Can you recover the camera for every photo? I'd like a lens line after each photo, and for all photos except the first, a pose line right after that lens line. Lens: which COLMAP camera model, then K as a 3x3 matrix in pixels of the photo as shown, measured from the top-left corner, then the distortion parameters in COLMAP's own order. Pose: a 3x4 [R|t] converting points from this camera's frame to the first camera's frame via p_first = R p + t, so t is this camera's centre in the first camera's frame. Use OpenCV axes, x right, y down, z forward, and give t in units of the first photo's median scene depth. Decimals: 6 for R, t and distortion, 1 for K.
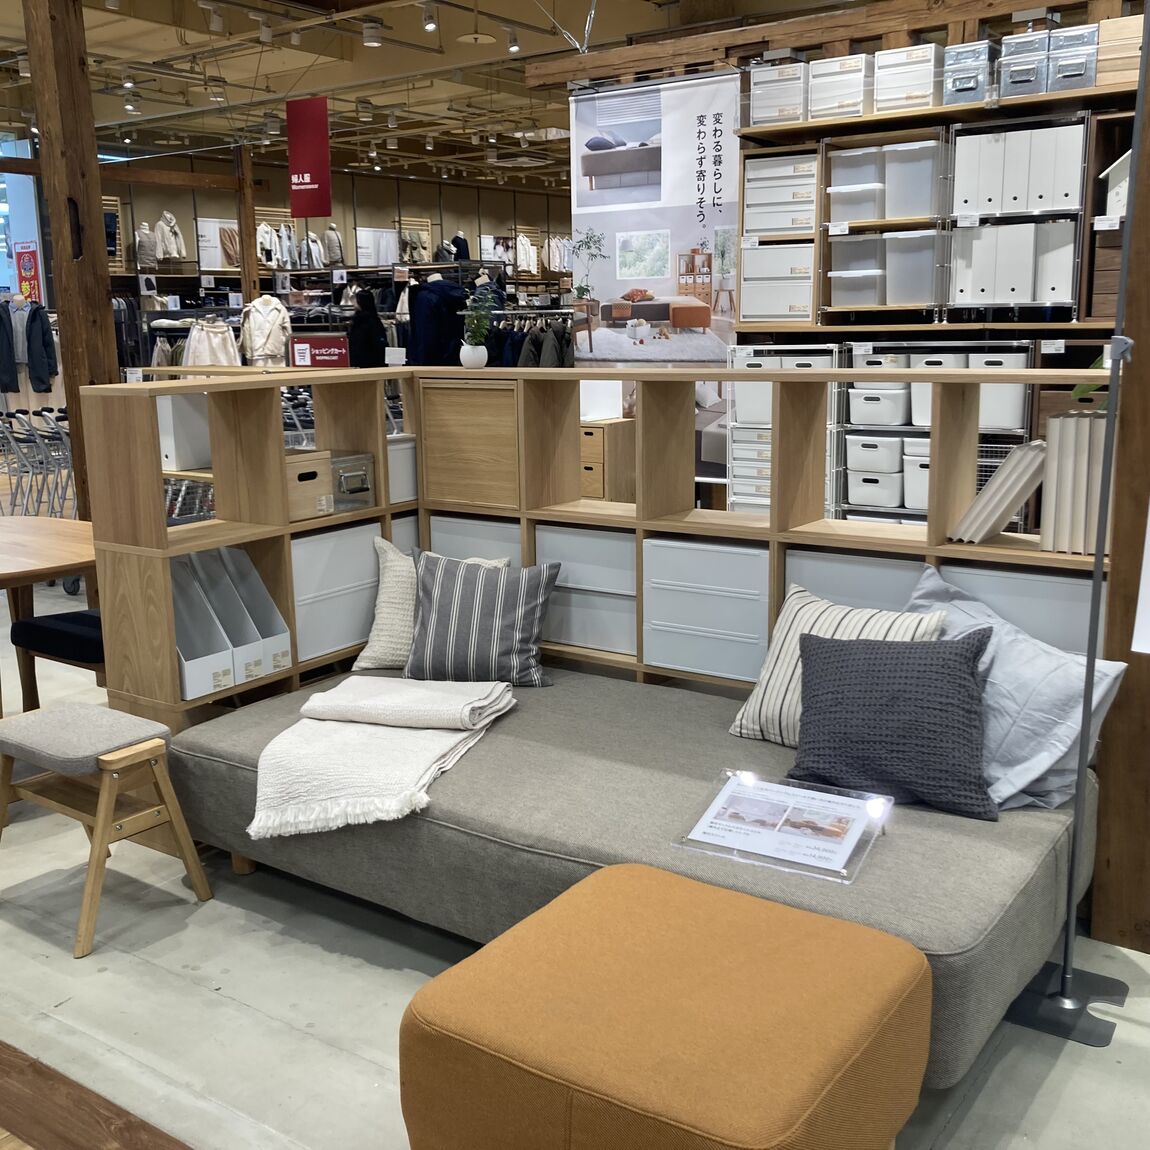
lens RADIAL K [[1259.3, 0, 581.3], [0, 1259.3, 589.5], [0, 0, 1]] dist [0.057434, -0.147128]
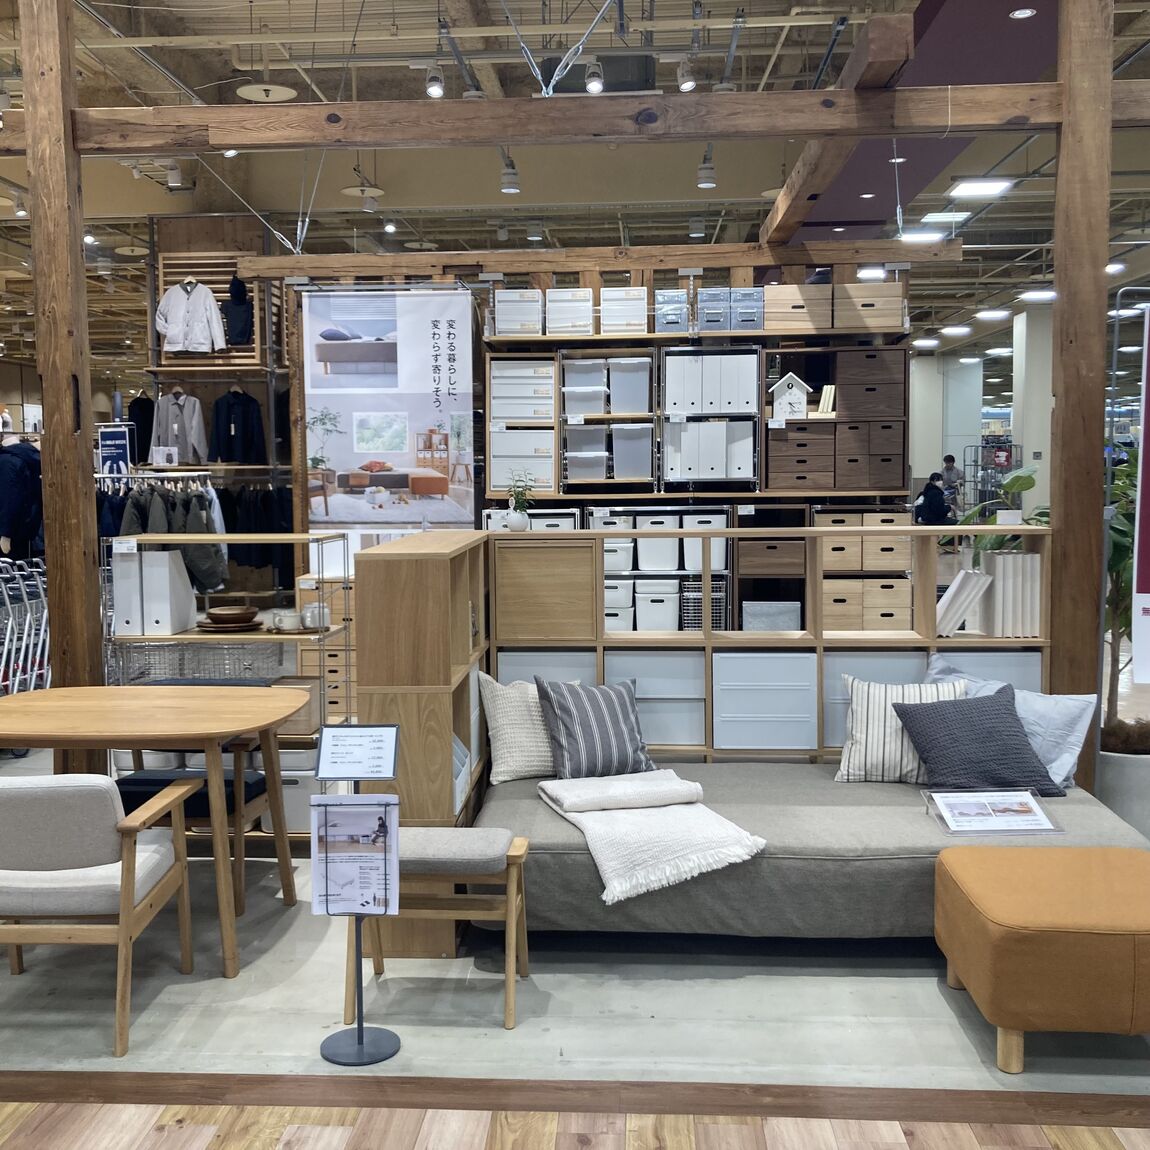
lens RADIAL K [[1259.3, 0, 581.3], [0, 1259.3, 589.5], [0, 0, 1]] dist [0.057434, -0.147128]
pose [[0.844836, -0.040617, 0.533481, -0.470315], [0.105666, 0.990141, -0.091951, 0.000230], [-0.524486, 0.134054, 0.840799, -0.040871]]
